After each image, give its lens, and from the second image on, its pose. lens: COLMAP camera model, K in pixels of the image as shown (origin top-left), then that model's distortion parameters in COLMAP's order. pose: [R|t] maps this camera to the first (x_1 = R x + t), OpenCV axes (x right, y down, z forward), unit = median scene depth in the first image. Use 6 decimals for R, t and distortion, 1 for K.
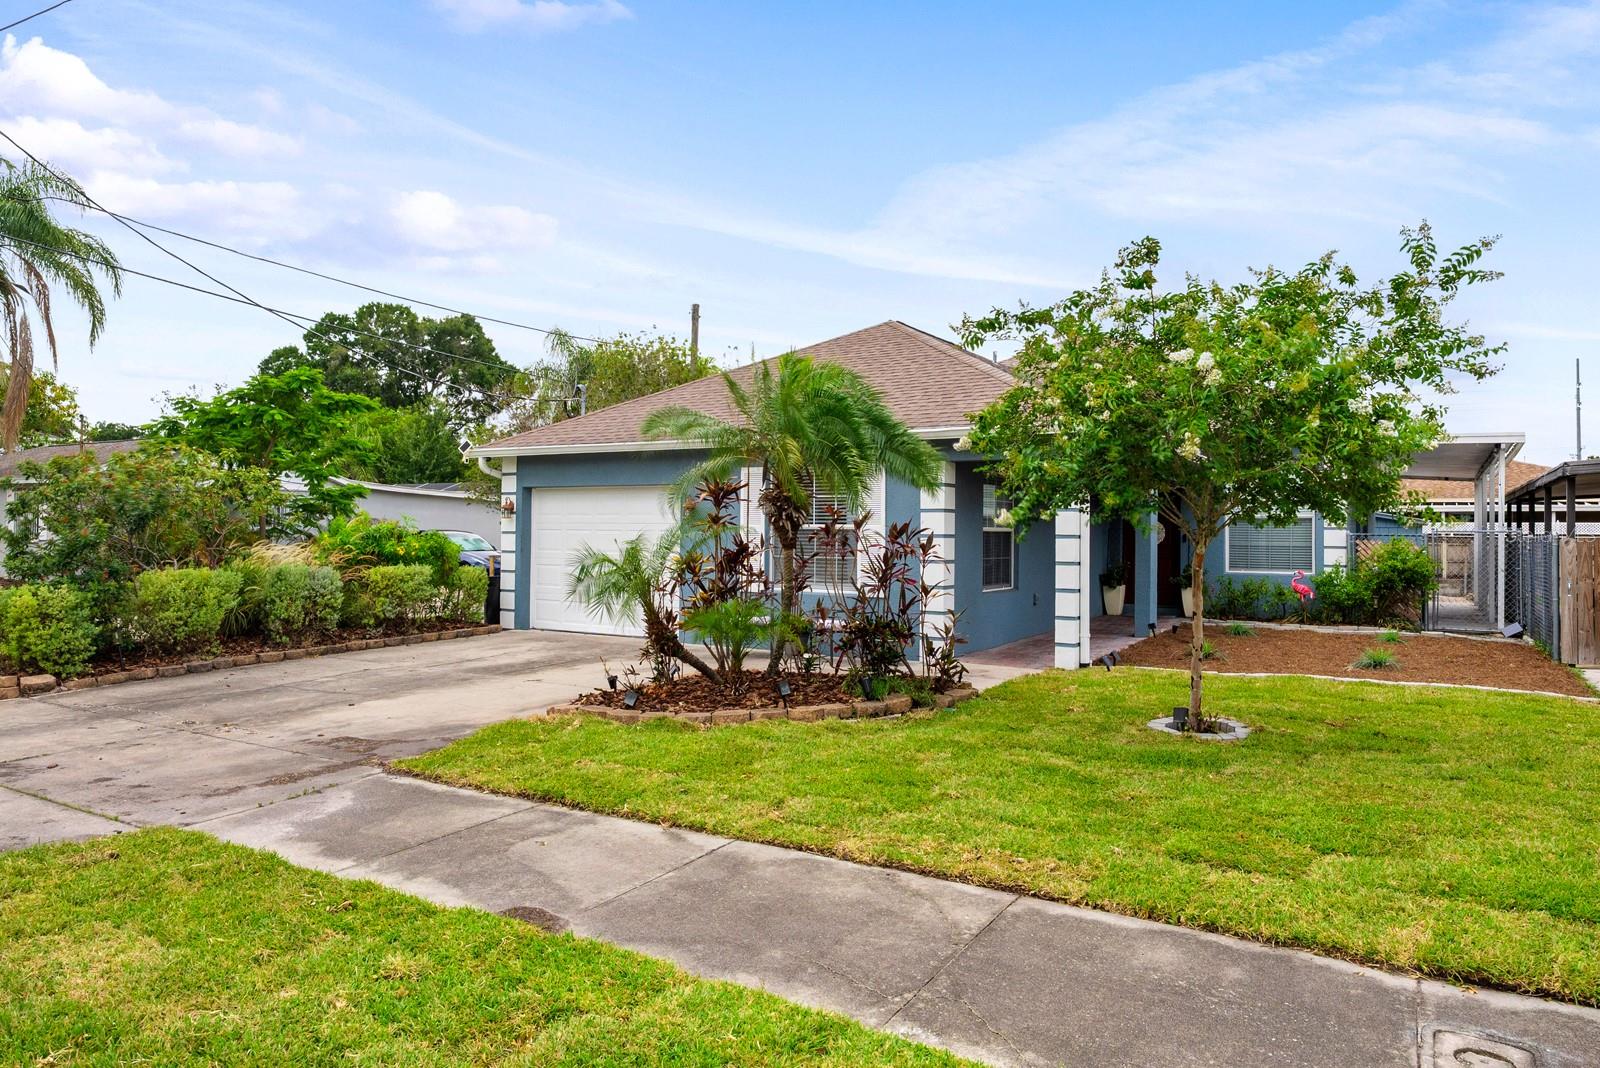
lens RADIAL K [[988.1, 0, 797.2], [0, 988.1, 548.3], [0, 0, 1]] dist [0.002427, -0.000627]
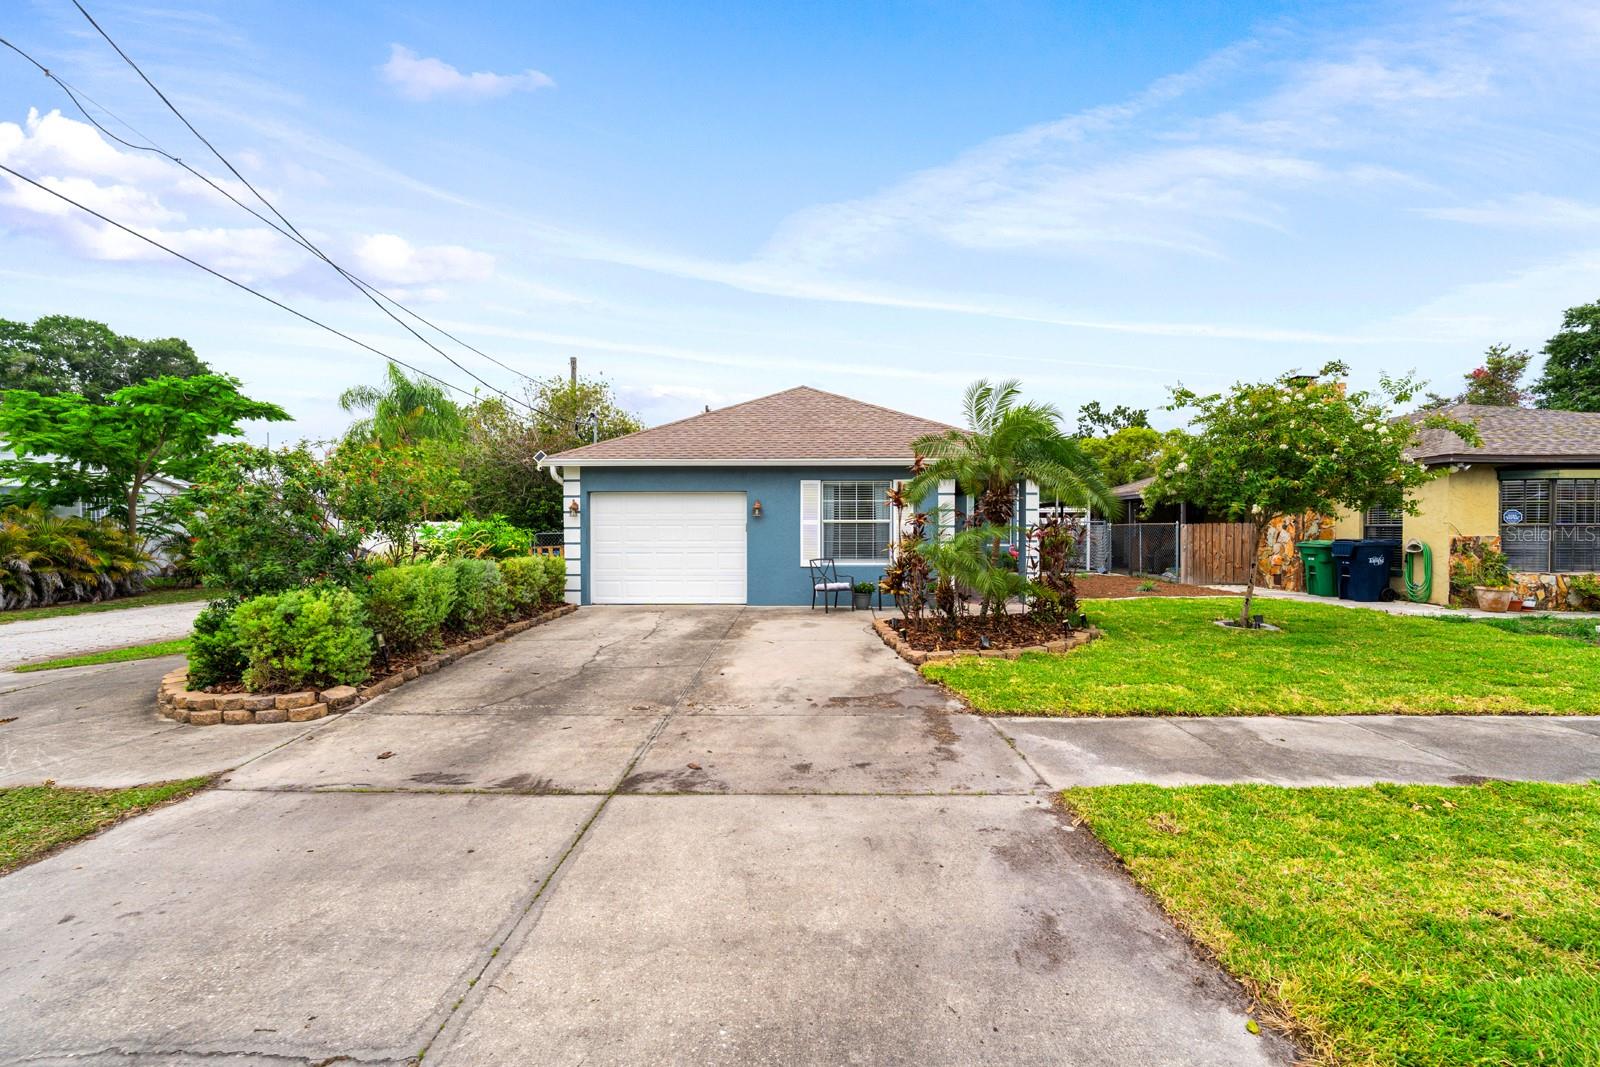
lens RADIAL K [[628.6, 0, 799.7], [0, 628.6, 540.0], [0, 0, 1]] dist [-0.001498, -0.000081]
pose [[0.874224, -0.022861, 0.484985, -0.453933], [0.019398, 0.999738, 0.012158, -0.005014], [-0.485136, -0.001221, 0.874438, 0.190653]]
